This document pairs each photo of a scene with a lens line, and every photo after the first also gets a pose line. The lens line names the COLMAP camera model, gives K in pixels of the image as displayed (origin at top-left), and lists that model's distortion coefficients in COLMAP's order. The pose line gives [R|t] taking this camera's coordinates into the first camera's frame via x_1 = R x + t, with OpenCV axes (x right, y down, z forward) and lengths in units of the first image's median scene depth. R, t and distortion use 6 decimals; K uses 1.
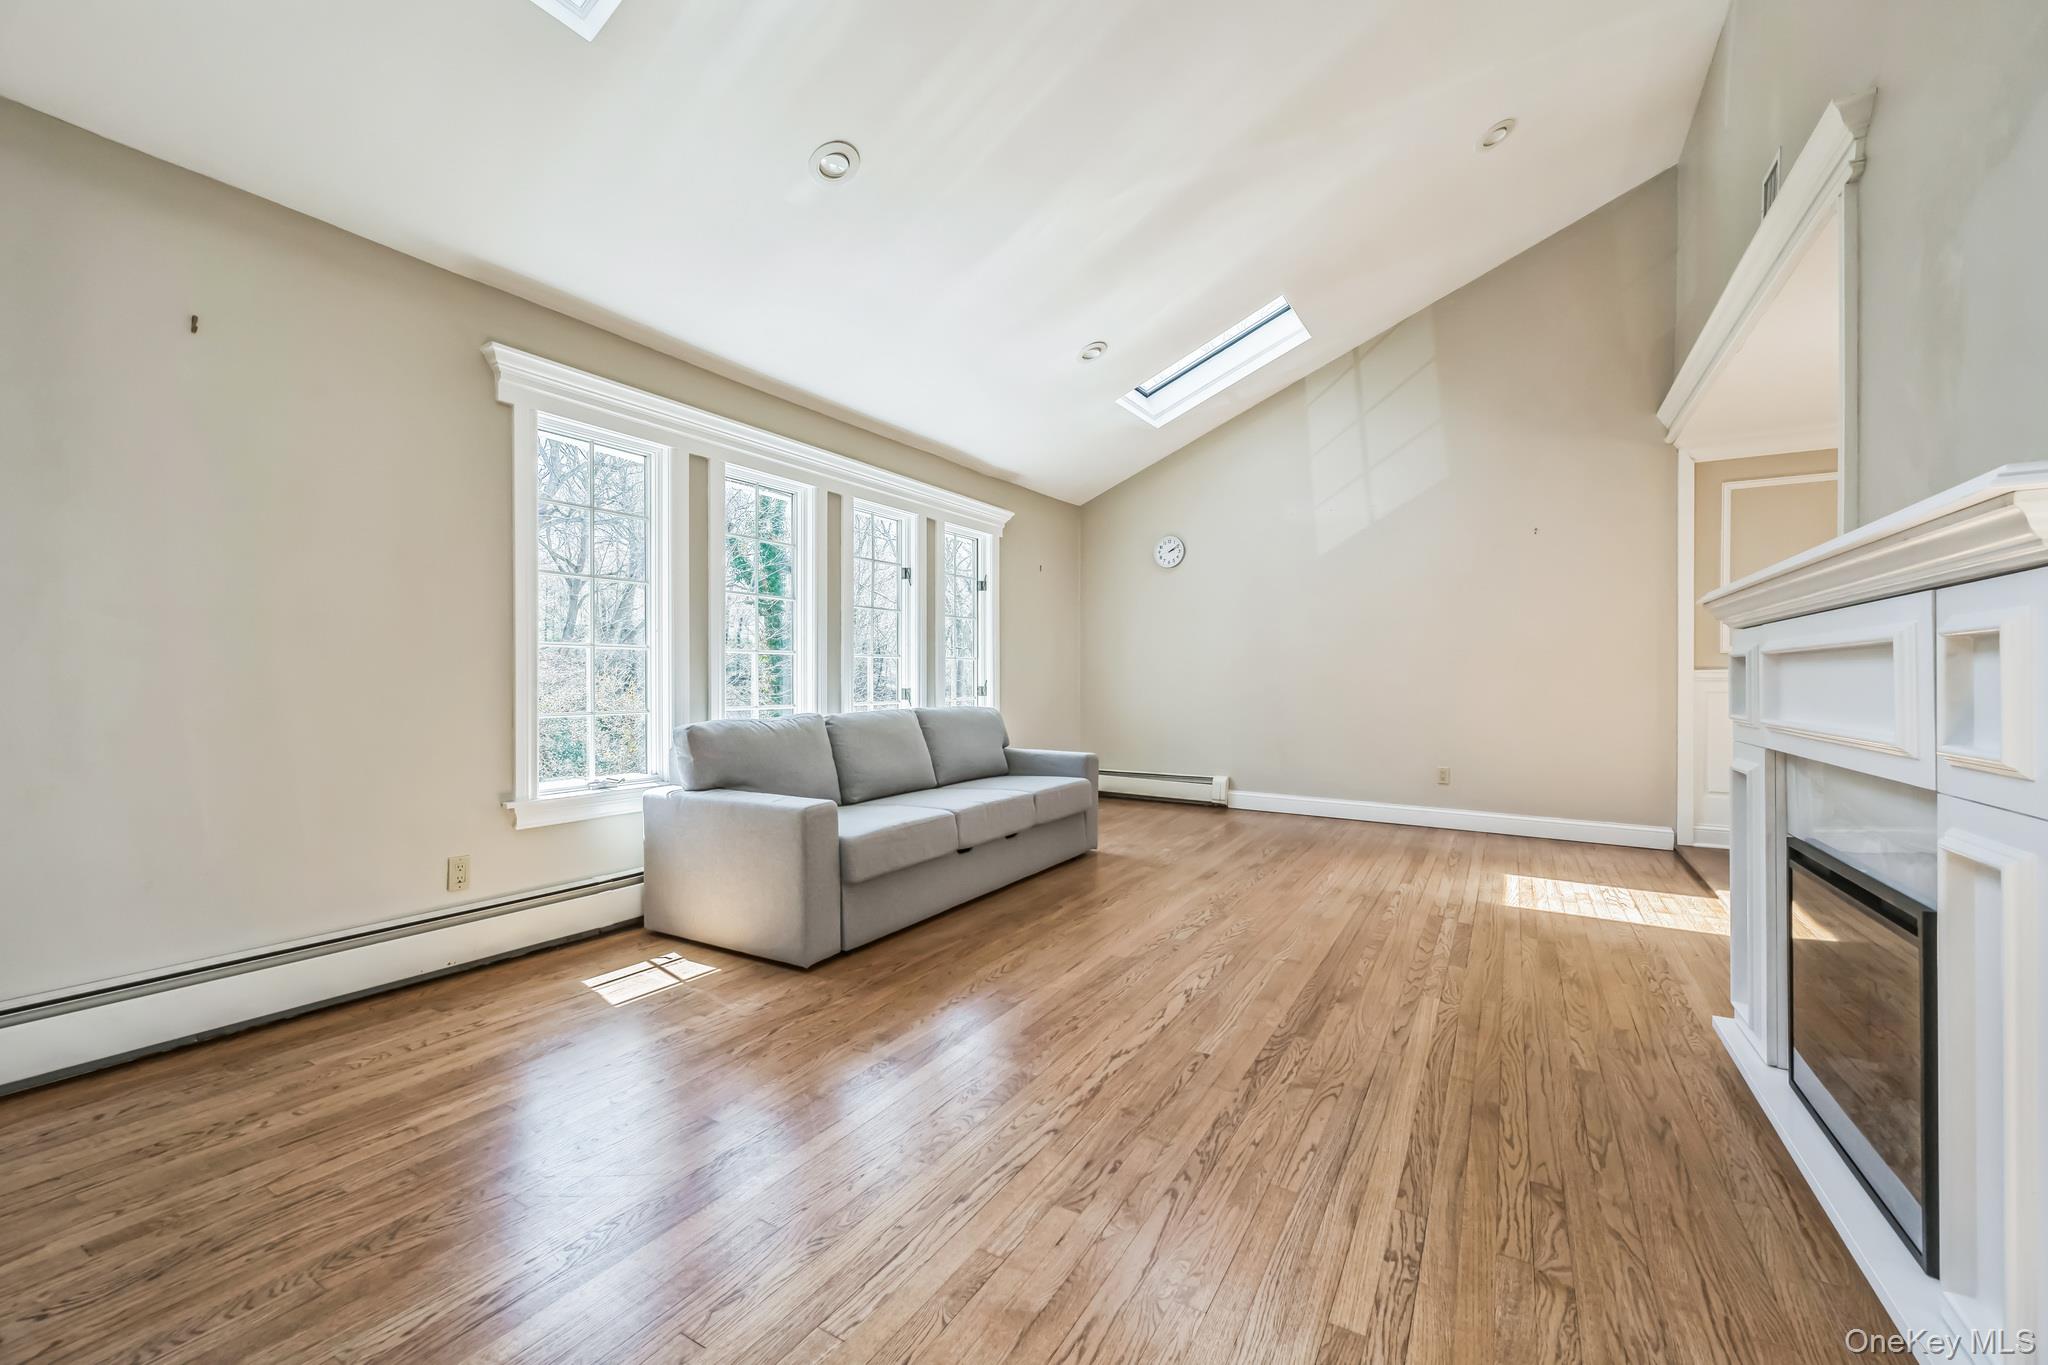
lens RADIAL K [[821.2, 0, 1018.6], [0, 821.2, 682.7], [0, 0, 1]] dist [-0.003488, -0.000570]
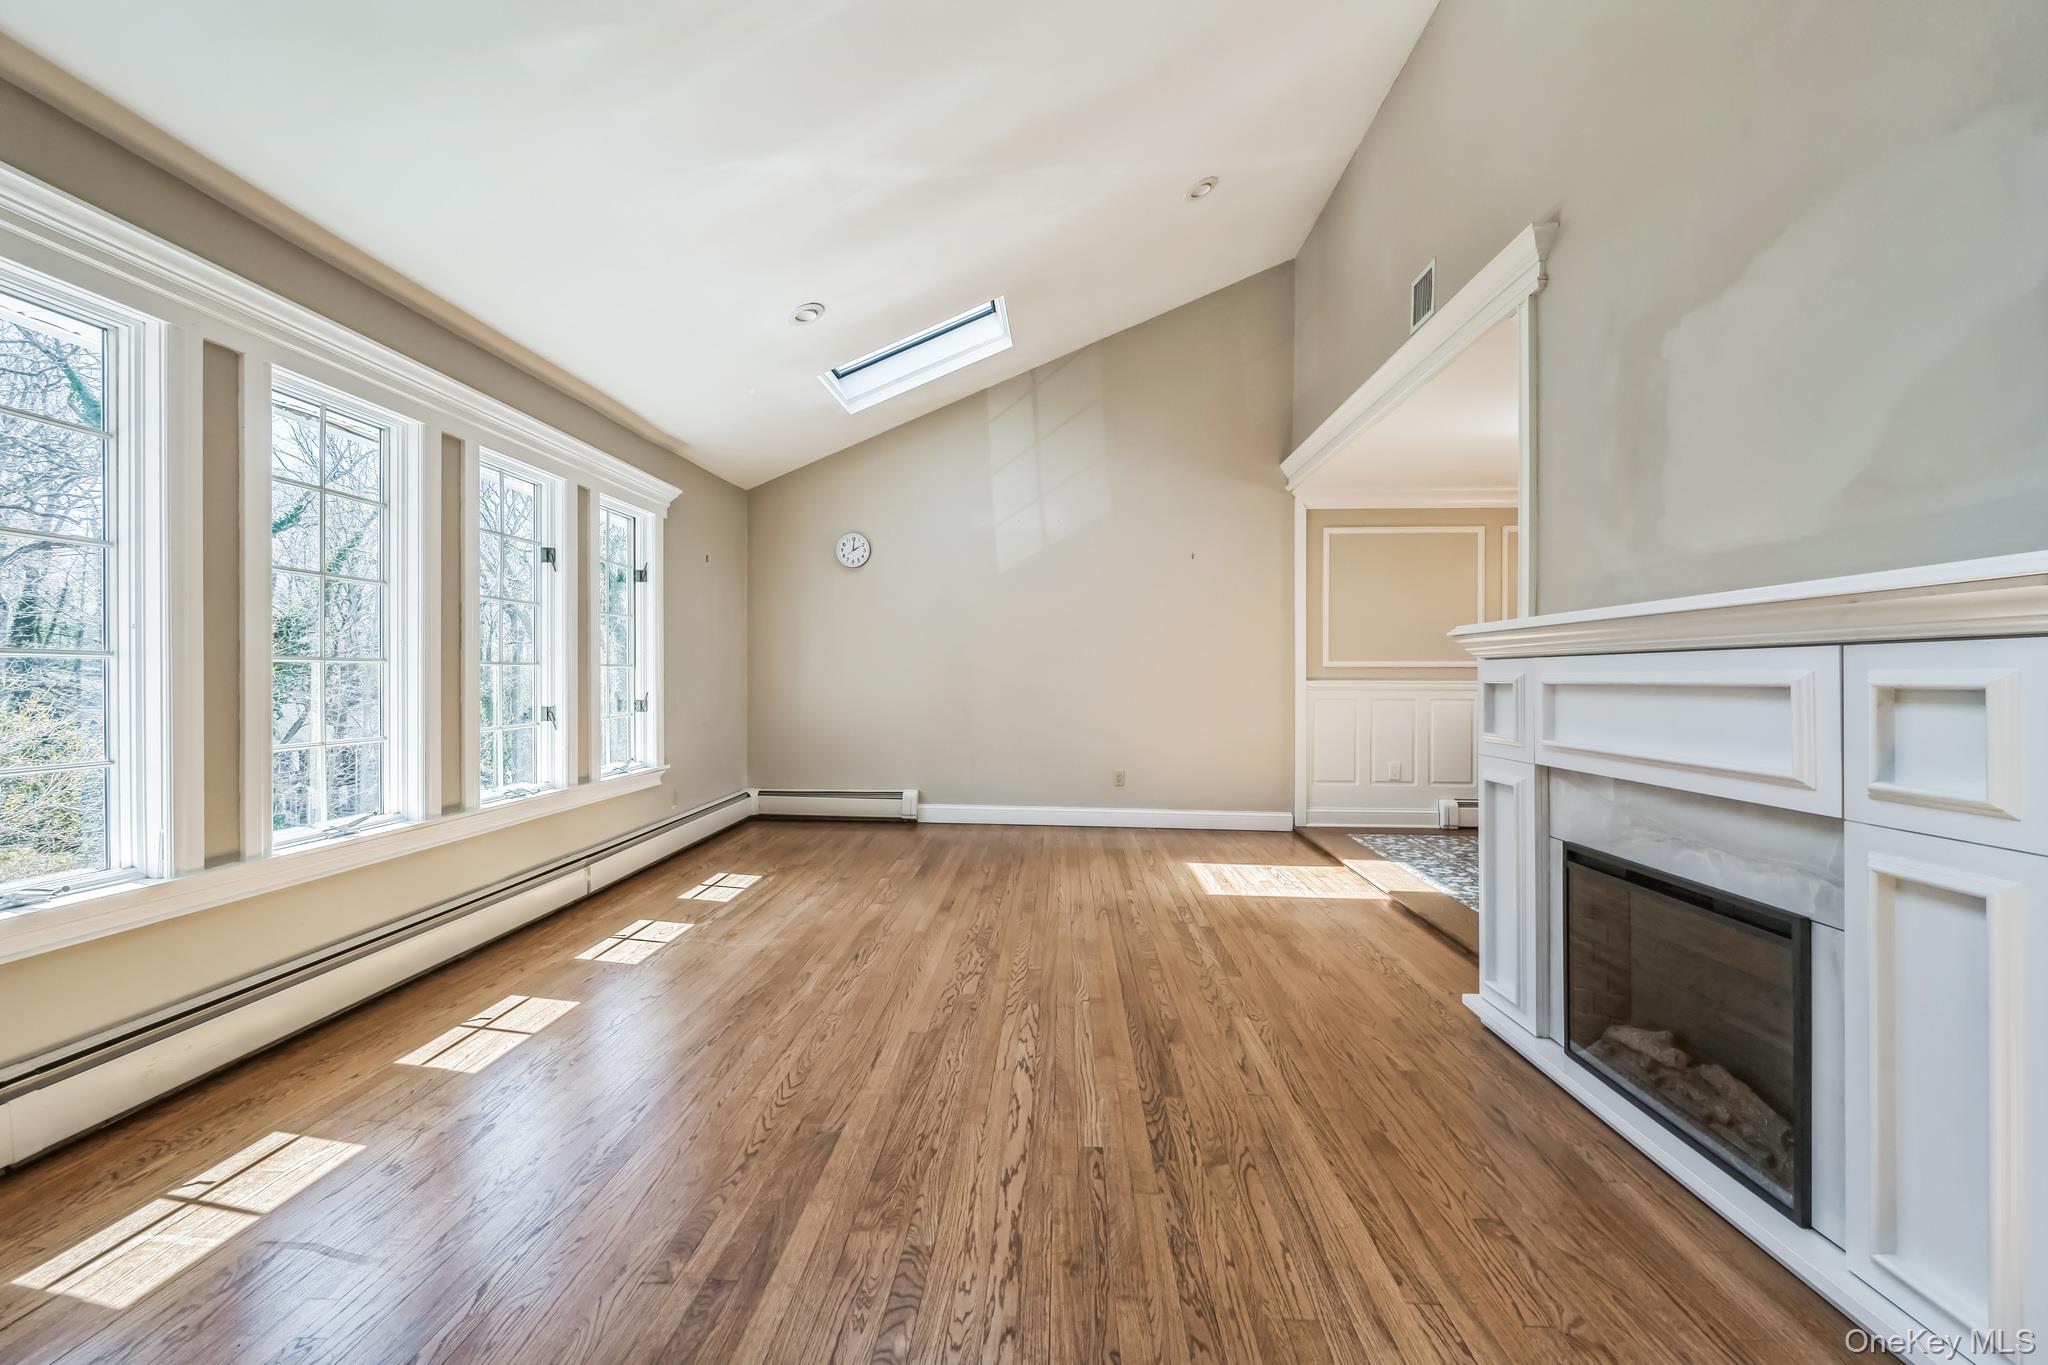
lens RADIAL K [[821.2, 0, 1028.8], [0, 821.2, 681.5], [0, 0, 1]] dist [-0.003488, -0.000570]
pose [[0.882596, -0.002549, 0.470125, -0.149266], [0.002614, 0.999996, 0.000515, -0.022215], [-0.470124, 0.000774, 0.882600, 0.174654]]
